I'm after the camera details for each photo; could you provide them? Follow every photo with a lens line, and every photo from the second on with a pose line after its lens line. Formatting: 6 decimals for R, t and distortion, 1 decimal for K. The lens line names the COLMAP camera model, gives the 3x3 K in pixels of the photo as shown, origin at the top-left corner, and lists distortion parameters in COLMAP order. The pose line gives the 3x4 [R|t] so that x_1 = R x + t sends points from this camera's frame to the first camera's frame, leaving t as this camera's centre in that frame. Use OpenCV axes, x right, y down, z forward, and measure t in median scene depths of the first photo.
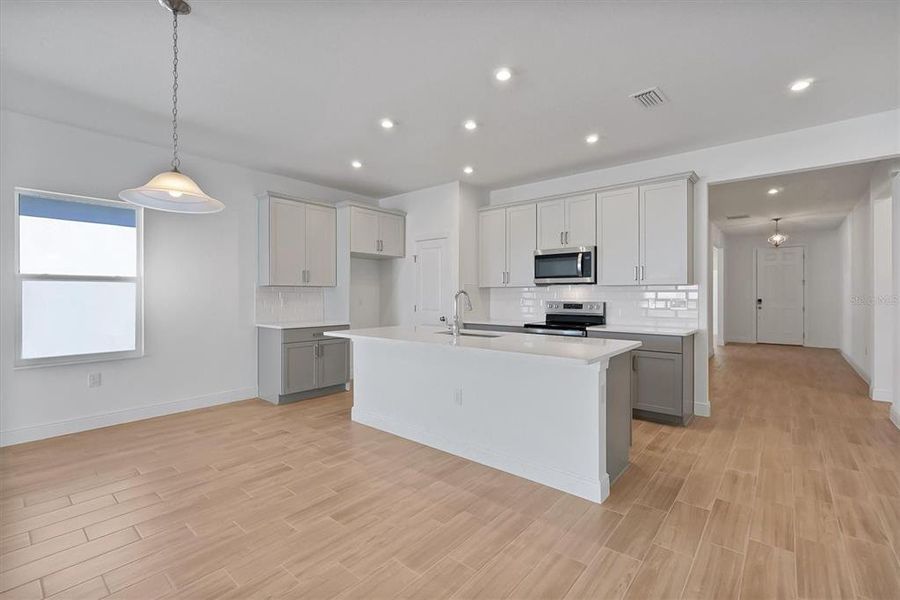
lens RADIAL K [[393.0, 0, 449.0], [0, 393.0, 295.8], [0, 0, 1]] dist [0.002577, 0.000350]
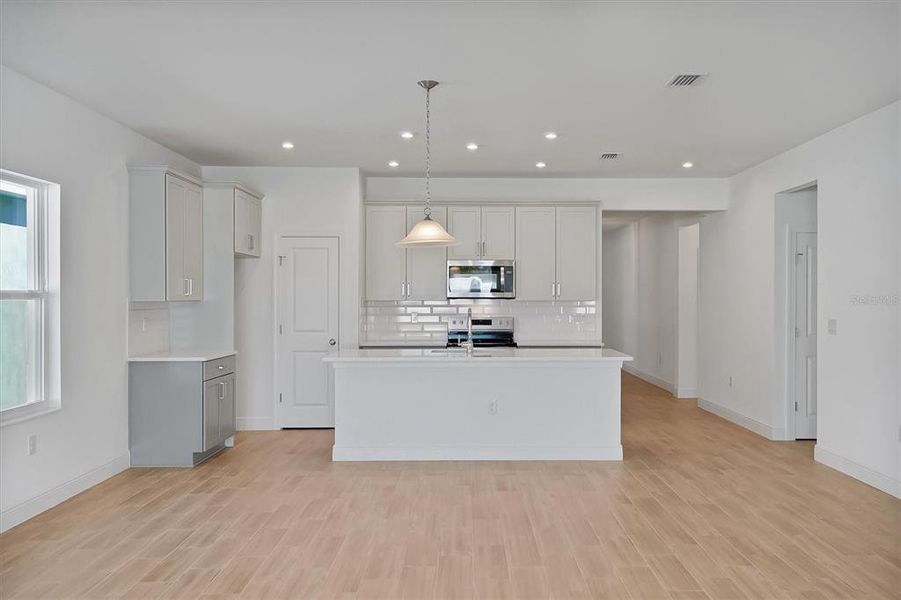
lens RADIAL K [[847.8, 0, 450.5], [0, 847.8, 300.0], [0, 0, 1]] dist [0.104607, -0.162994]
pose [[0.769492, -0.002555, 0.638651, -1.096986], [-0.001058, 0.999986, 0.005276, -0.038649], [-0.638655, -0.004735, 0.769478, -0.524049]]
